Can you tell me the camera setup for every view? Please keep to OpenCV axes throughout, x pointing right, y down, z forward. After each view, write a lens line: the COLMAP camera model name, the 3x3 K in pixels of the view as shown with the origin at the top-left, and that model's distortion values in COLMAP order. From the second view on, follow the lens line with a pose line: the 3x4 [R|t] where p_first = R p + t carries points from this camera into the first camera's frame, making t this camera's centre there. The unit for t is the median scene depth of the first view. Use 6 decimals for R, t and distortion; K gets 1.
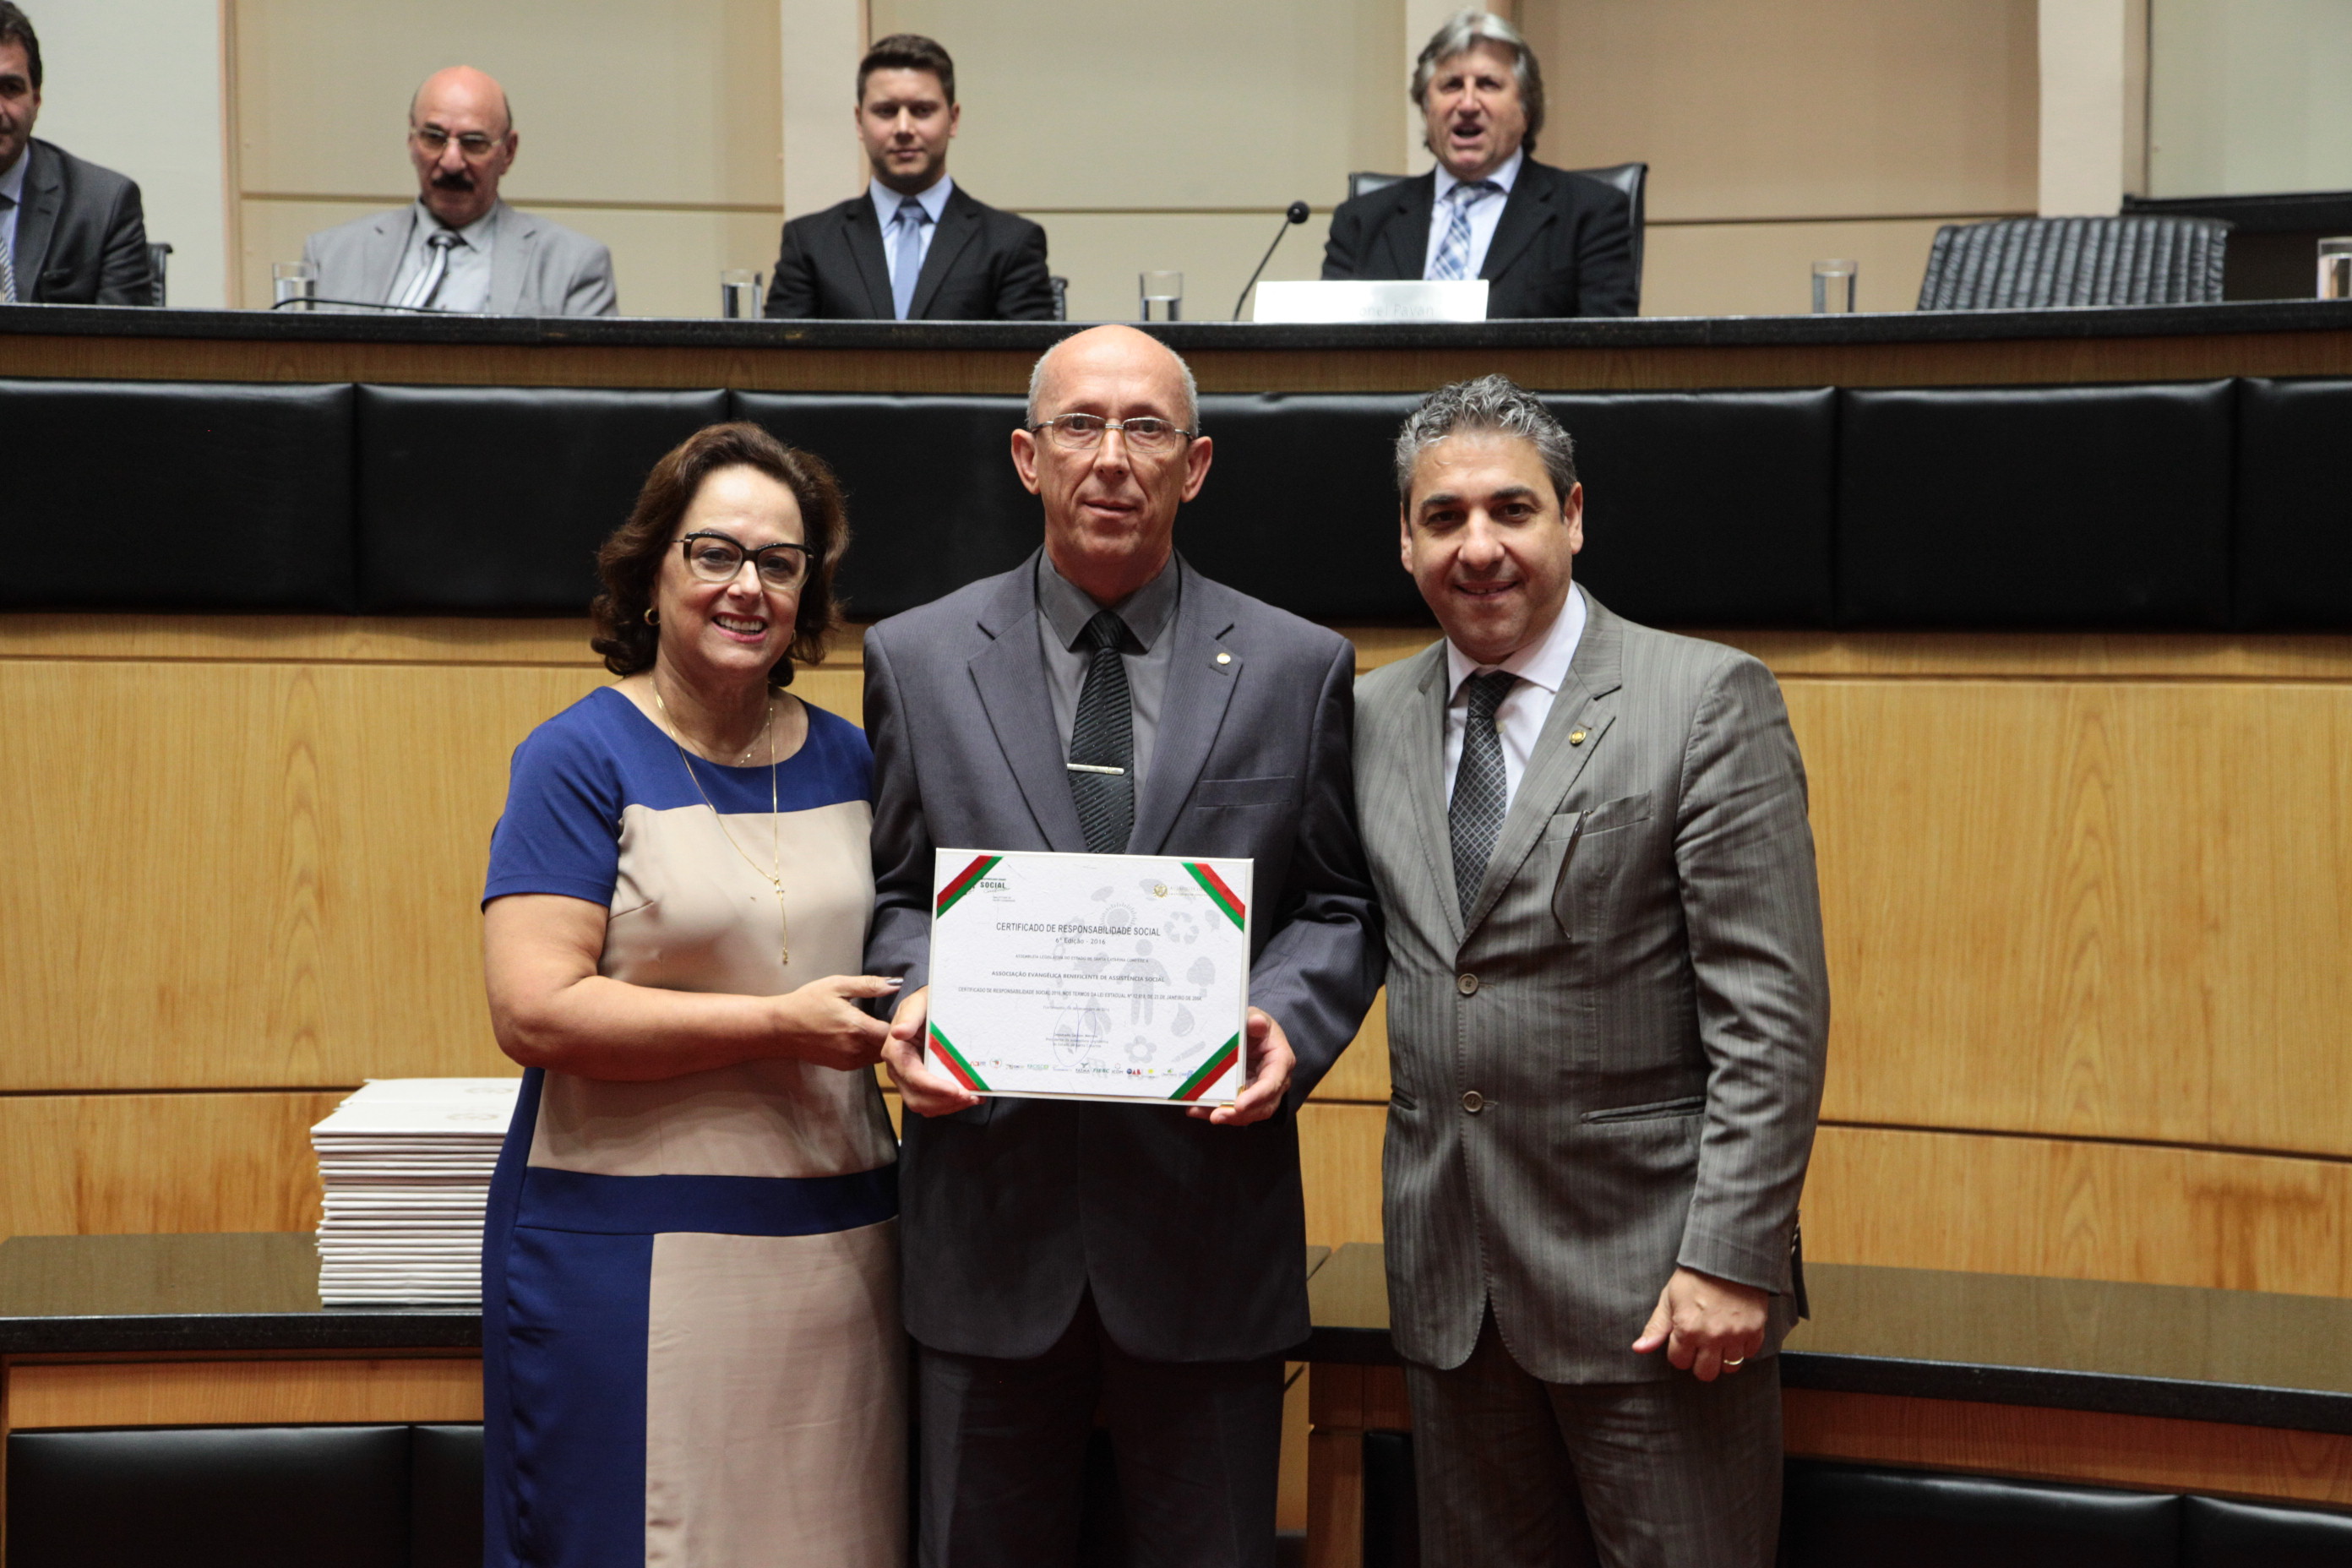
lens RADIAL K [[4397.4, 0, 1176.0], [0, 4397.4, 784.0], [0, 0, 1]] dist [0.303267, -0.034861]
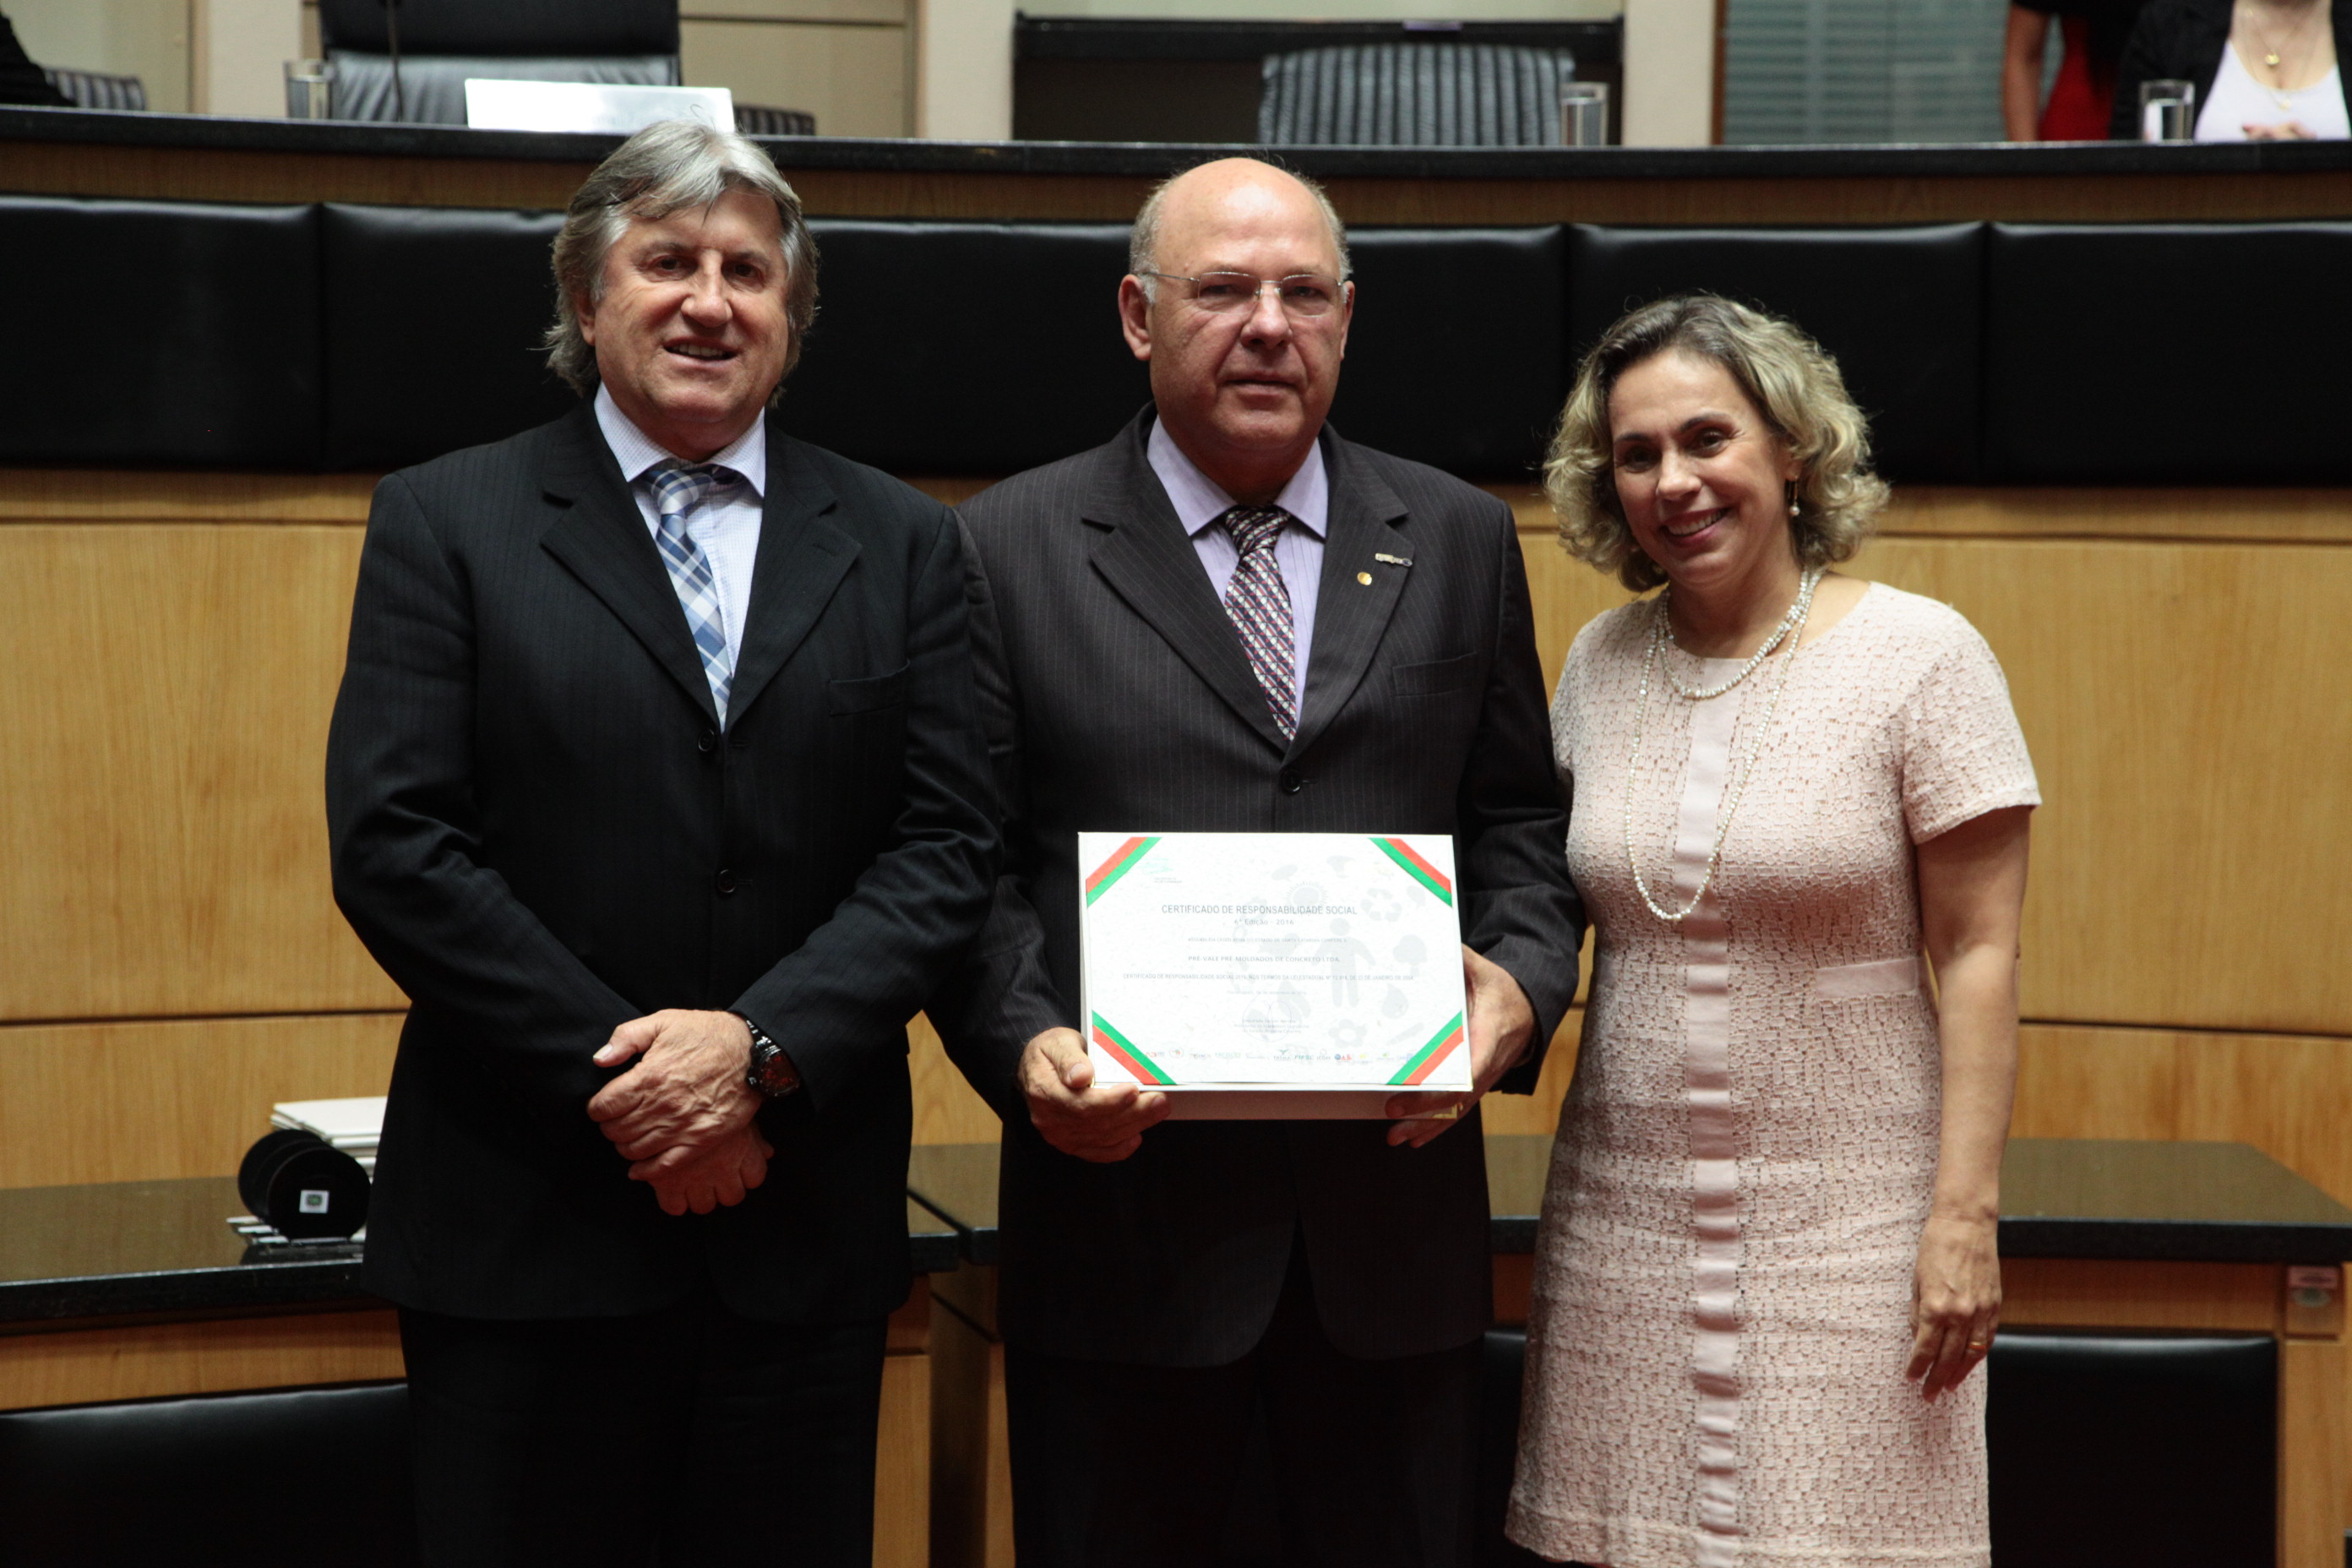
lens RADIAL K [[5357.4, 0, 1176.0], [0, 5357.4, 784.0], [0, 0, 1]] dist [0.421080, 0.032170]
pose [[0.909483, -0.026311, 0.414908, -0.325916], [0.016714, 0.999503, 0.026746, -0.000644], [-0.415405, -0.017390, 0.909470, -0.043469]]
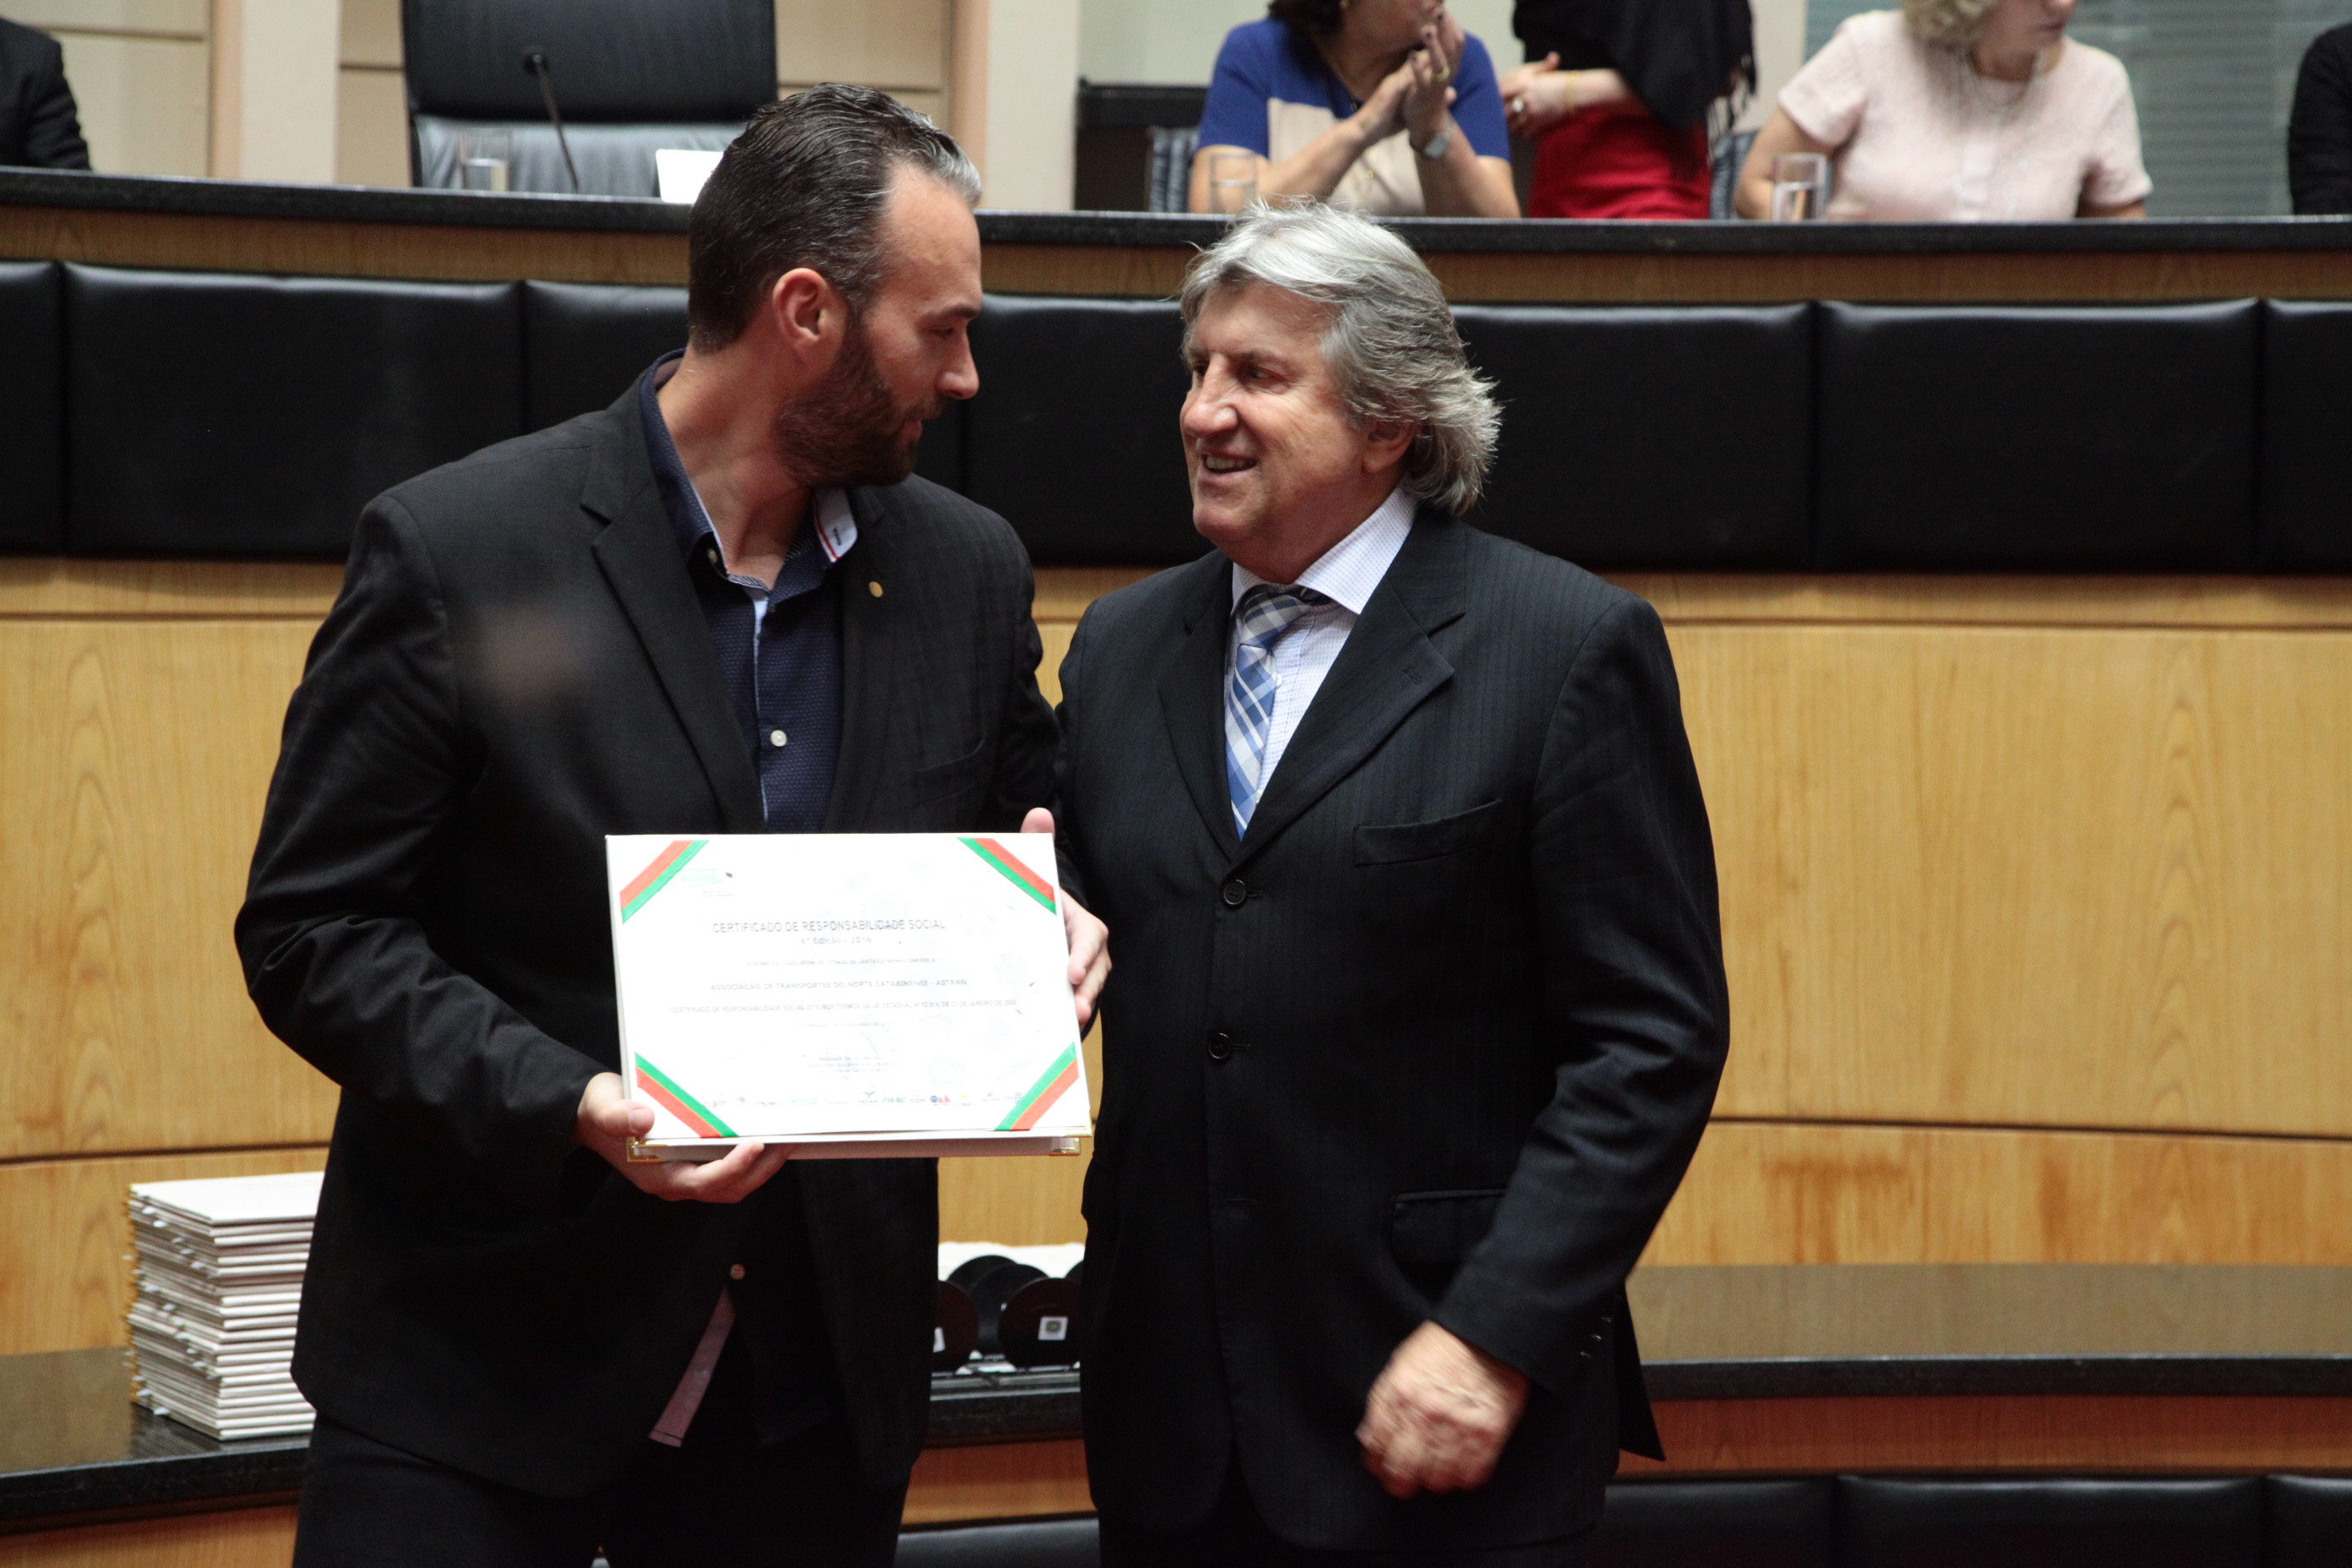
lens RADIAL K [[5389.6, 0, 1167.6], [0, 5389.6, 789.3], [0, 0, 1]] dist [0.464830, -0.469118]
pose [[0.882773, -0.023902, 0.469191, -0.407009], [0.018344, 0.999697, 0.016414, -0.009227], [-0.469441, -0.005883, 0.882944, 0.054573]]
